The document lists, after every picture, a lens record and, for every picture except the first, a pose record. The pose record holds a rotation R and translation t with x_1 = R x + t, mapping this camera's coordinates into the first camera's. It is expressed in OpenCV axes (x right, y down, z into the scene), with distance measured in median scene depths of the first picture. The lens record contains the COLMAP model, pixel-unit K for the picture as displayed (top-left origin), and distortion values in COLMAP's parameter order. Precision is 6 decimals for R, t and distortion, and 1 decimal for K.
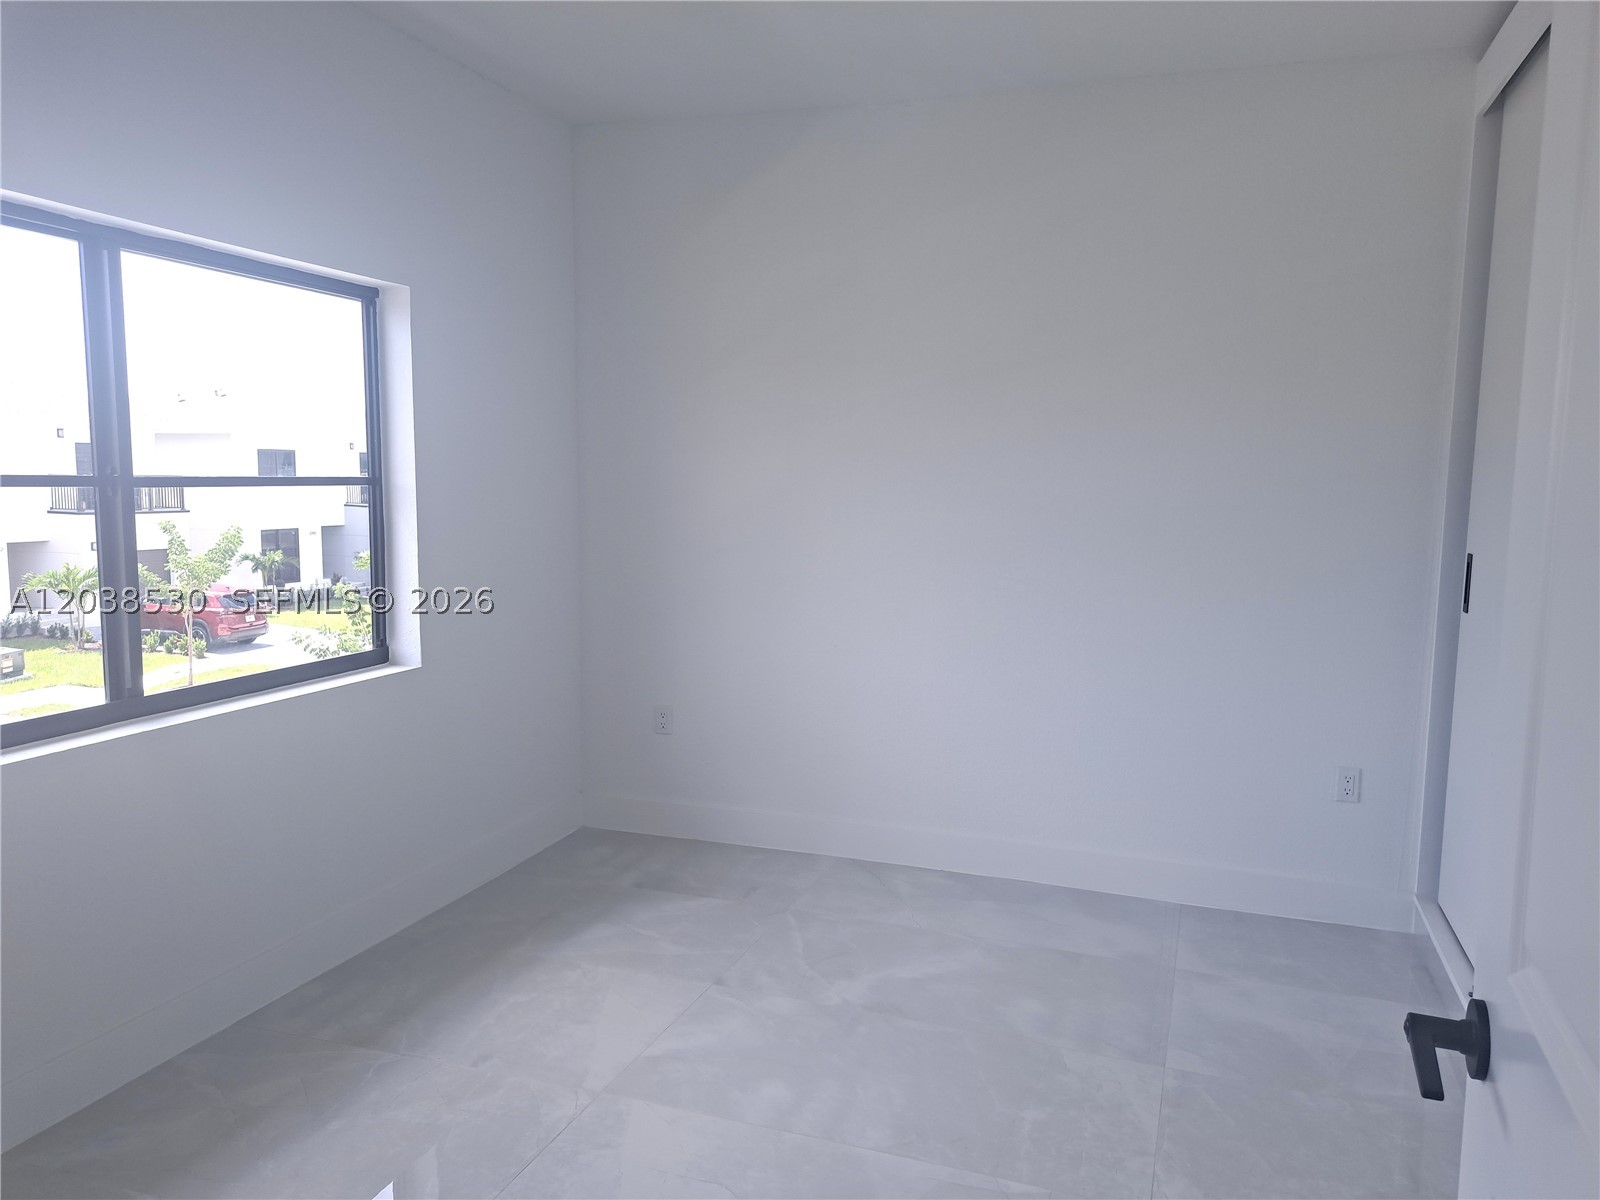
lens RADIAL K [[1159.1, 0, 800.5], [0, 1159.1, 607.6], [0, 0, 1]] dist [0.051511, -0.015400]
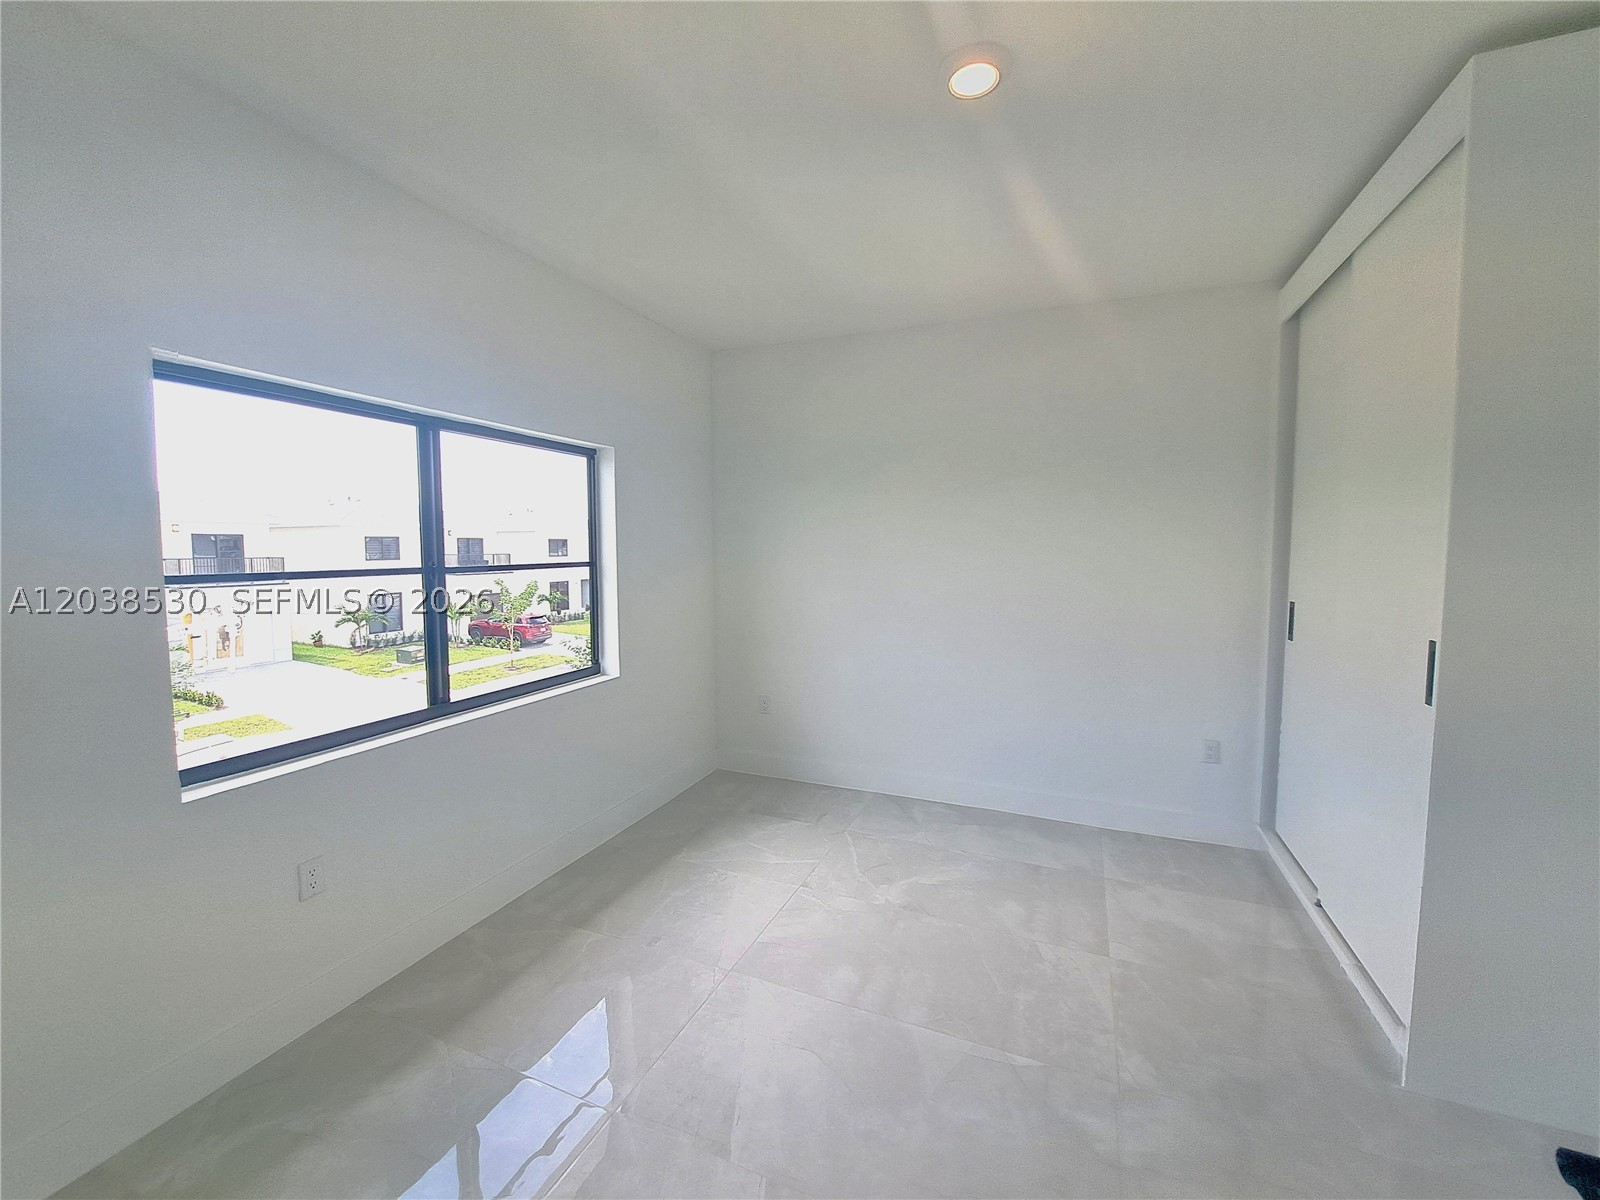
lens RADIAL K [[642.9, 0, 797.4], [0, 642.9, 603.3], [0, 0, 1]] dist [-0.002566, -0.000178]
pose [[0.997948, -0.012346, -0.062832, -0.021365], [0.010688, 0.999587, -0.026663, -0.030845], [0.063135, 0.025937, 0.997668, 0.138095]]
